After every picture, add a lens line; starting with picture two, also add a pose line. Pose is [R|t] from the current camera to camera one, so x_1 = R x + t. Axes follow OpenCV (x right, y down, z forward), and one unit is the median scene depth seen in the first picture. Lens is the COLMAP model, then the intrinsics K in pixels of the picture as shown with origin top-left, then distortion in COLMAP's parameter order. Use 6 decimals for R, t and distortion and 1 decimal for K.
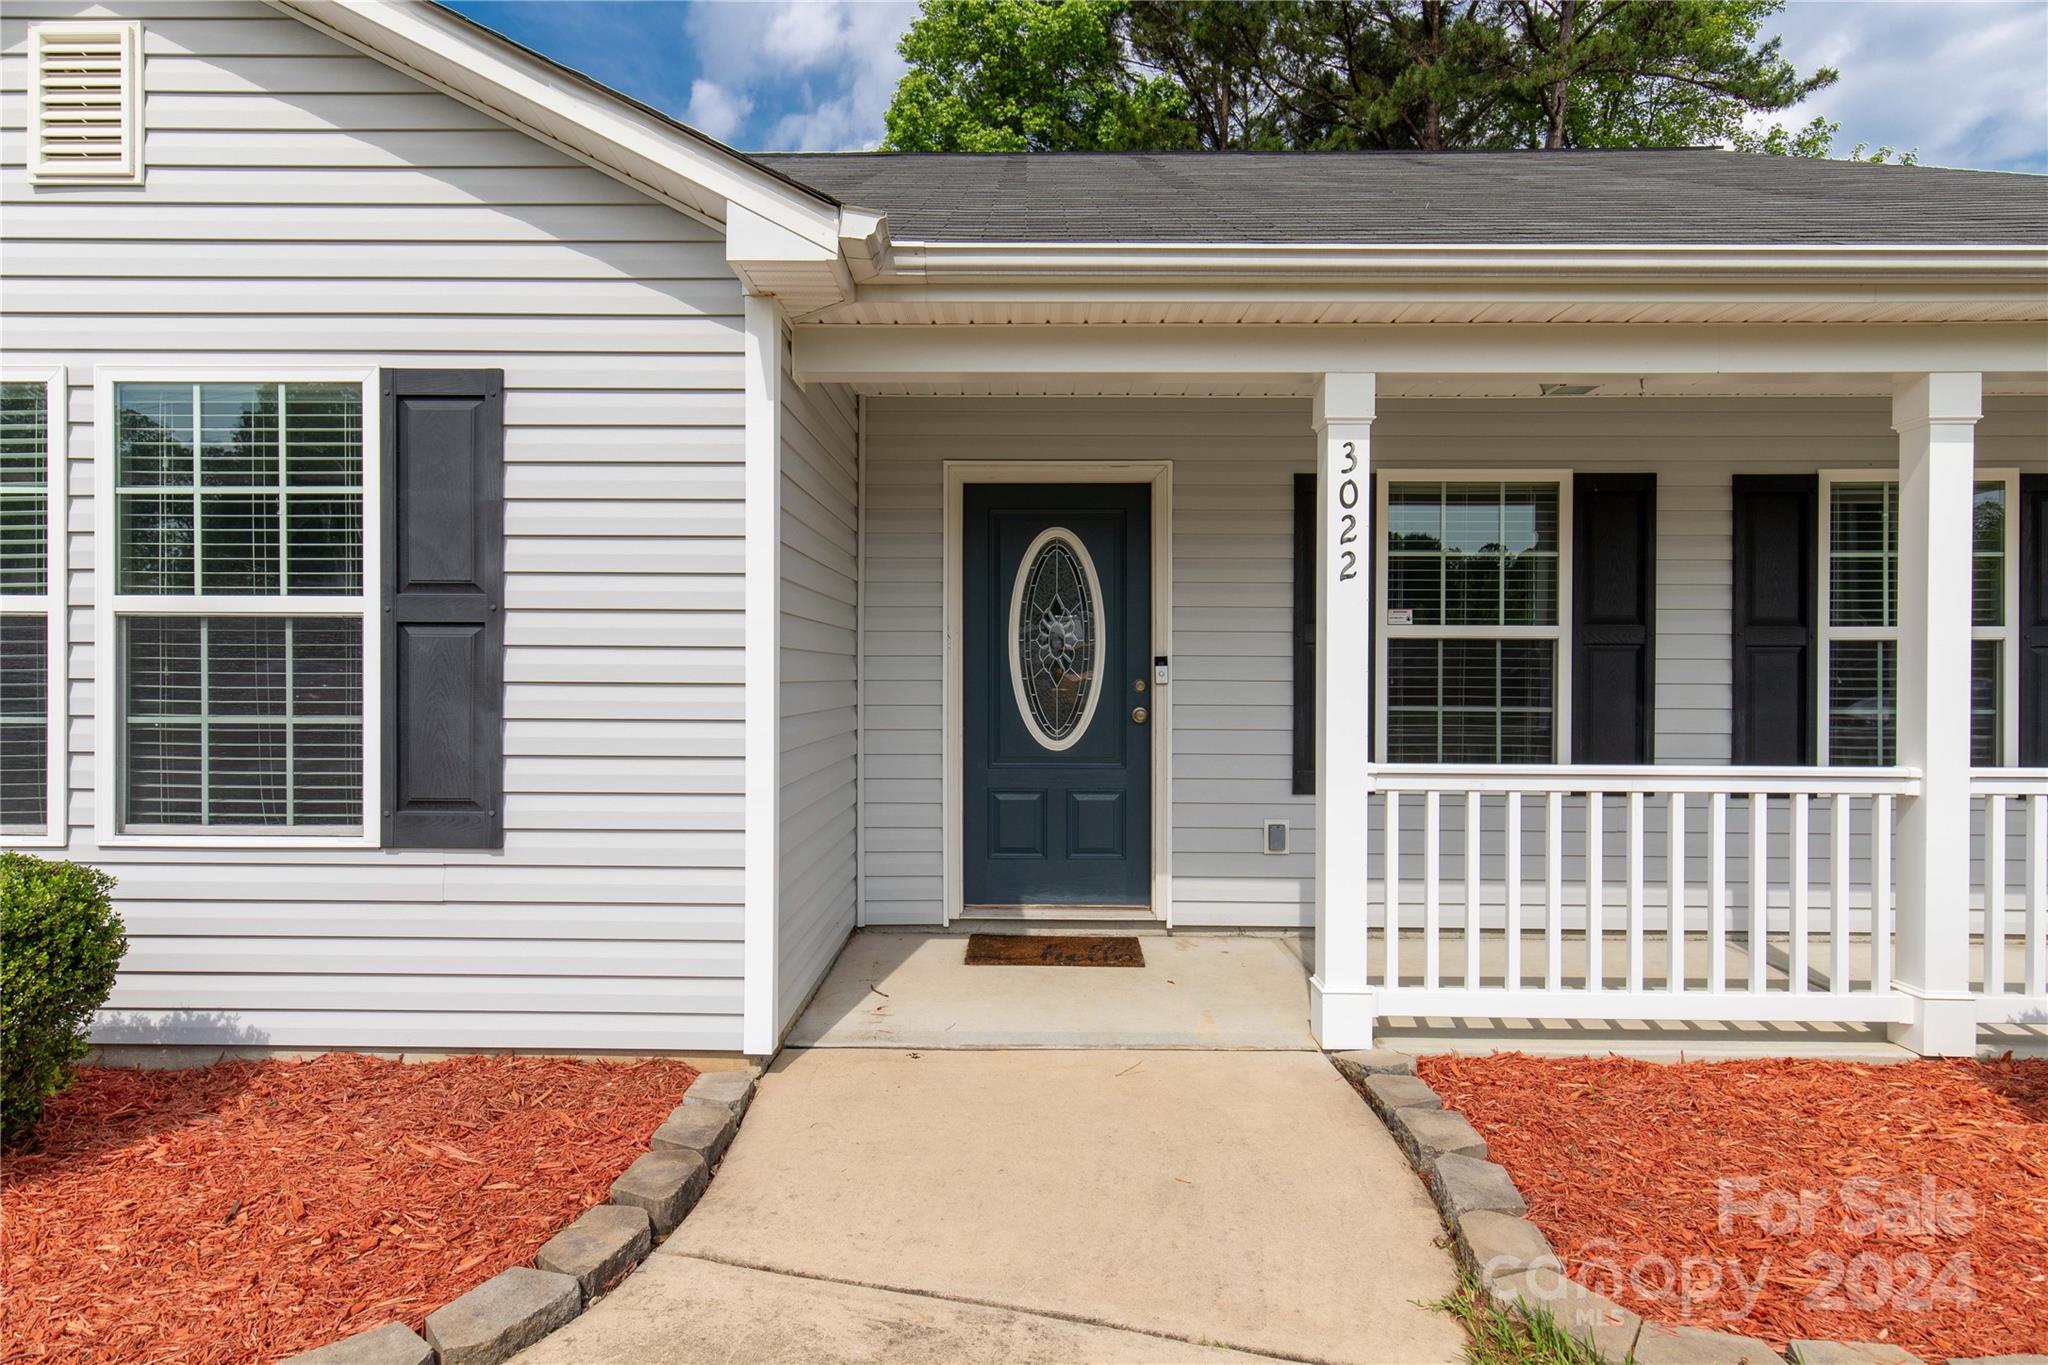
lens RADIAL K [[1231.9, 0, 1033.0], [0, 1231.9, 678.5], [0, 0, 1]] dist [0.006351, -0.000282]
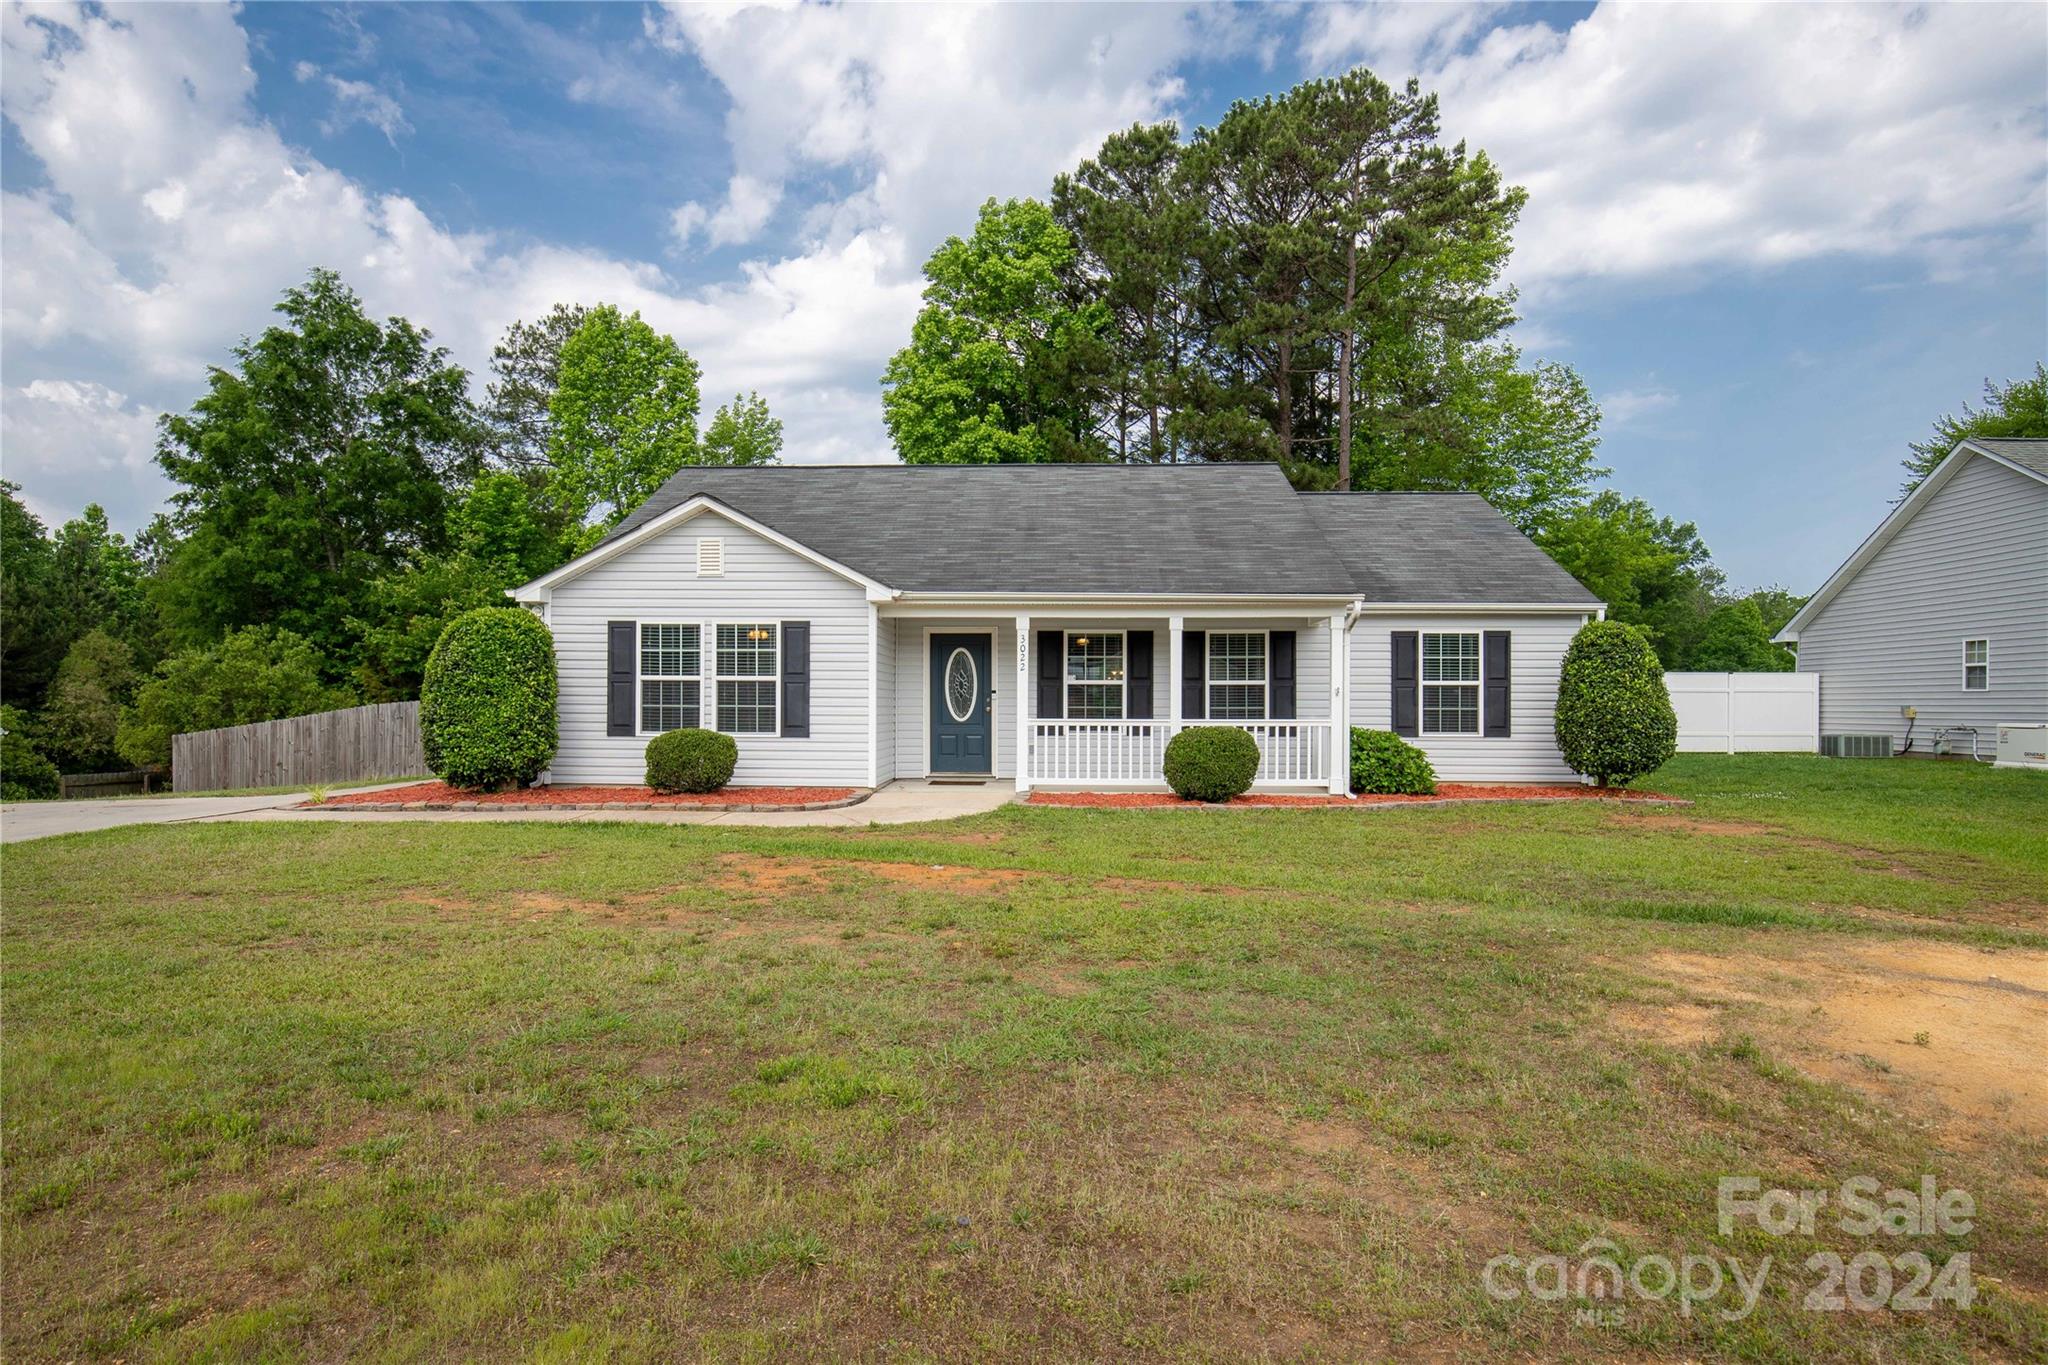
lens RADIAL K [[1231.9, 0, 1039.1], [0, 1231.9, 699.6], [0, 0, 1]] dist [0.006351, -0.000282]
pose [[0.999708, 0.002119, -0.024087, 0.427637], [-0.002121, 0.999998, -0.000042, 0.009921], [0.024087, 0.000093, 0.999710, -3.051057]]
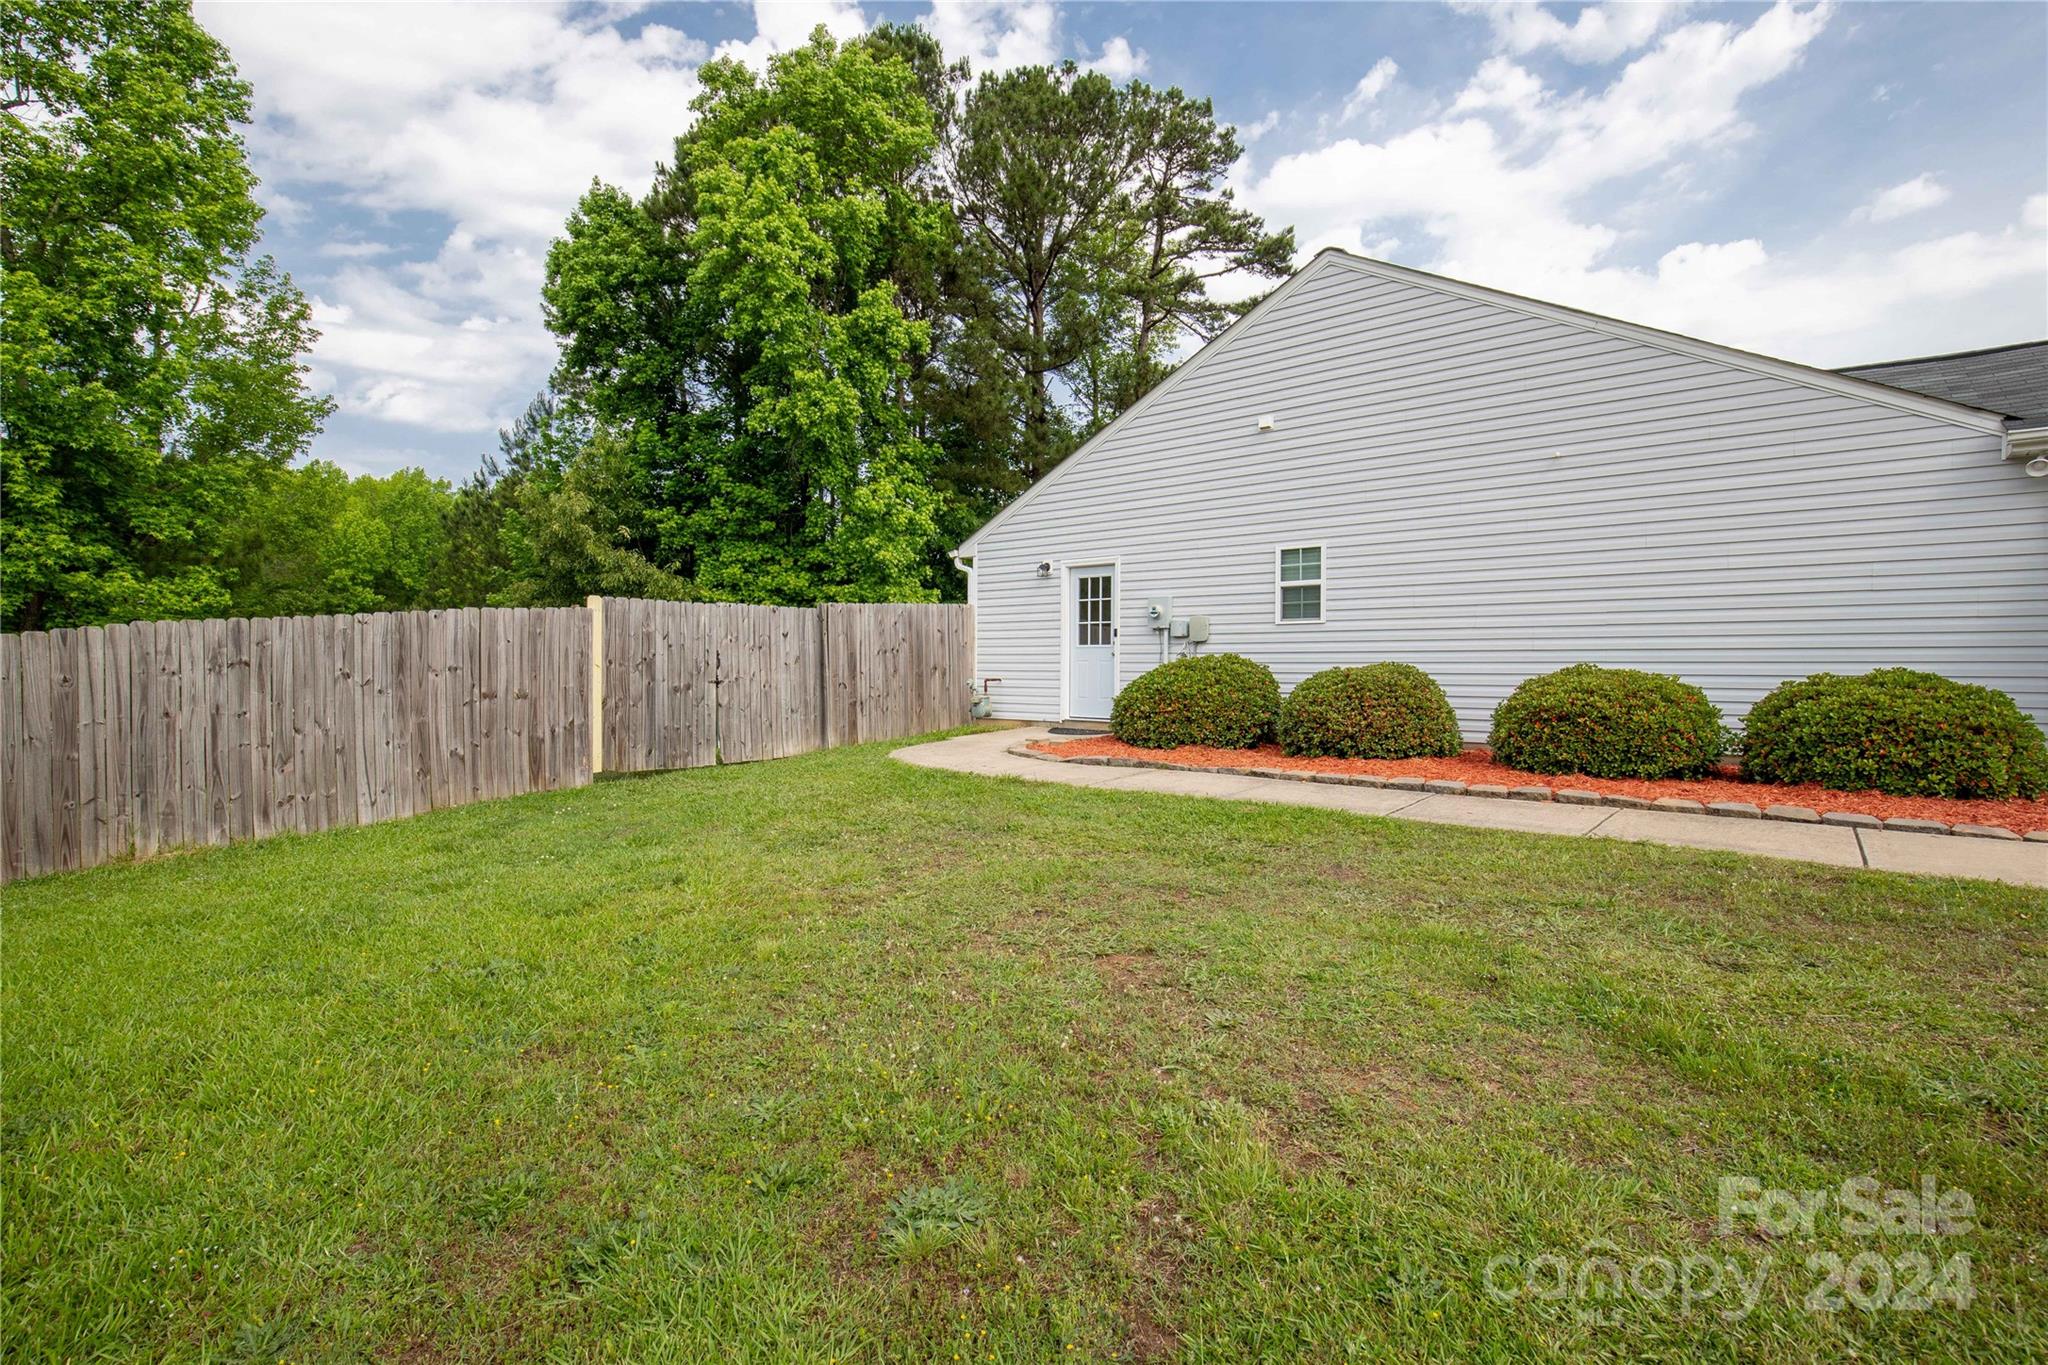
lens RADIAL K [[937.6, 0, 1030.5], [0, 937.6, 669.2], [0, 0, 1]] dist [-0.028494, 0.002367]
pose [[0.626917, 0.001411, 0.779084, -3.860459], [-0.005903, 0.999978, 0.002939, 0.114916], [-0.779063, -0.006441, 0.626912, 1.549859]]
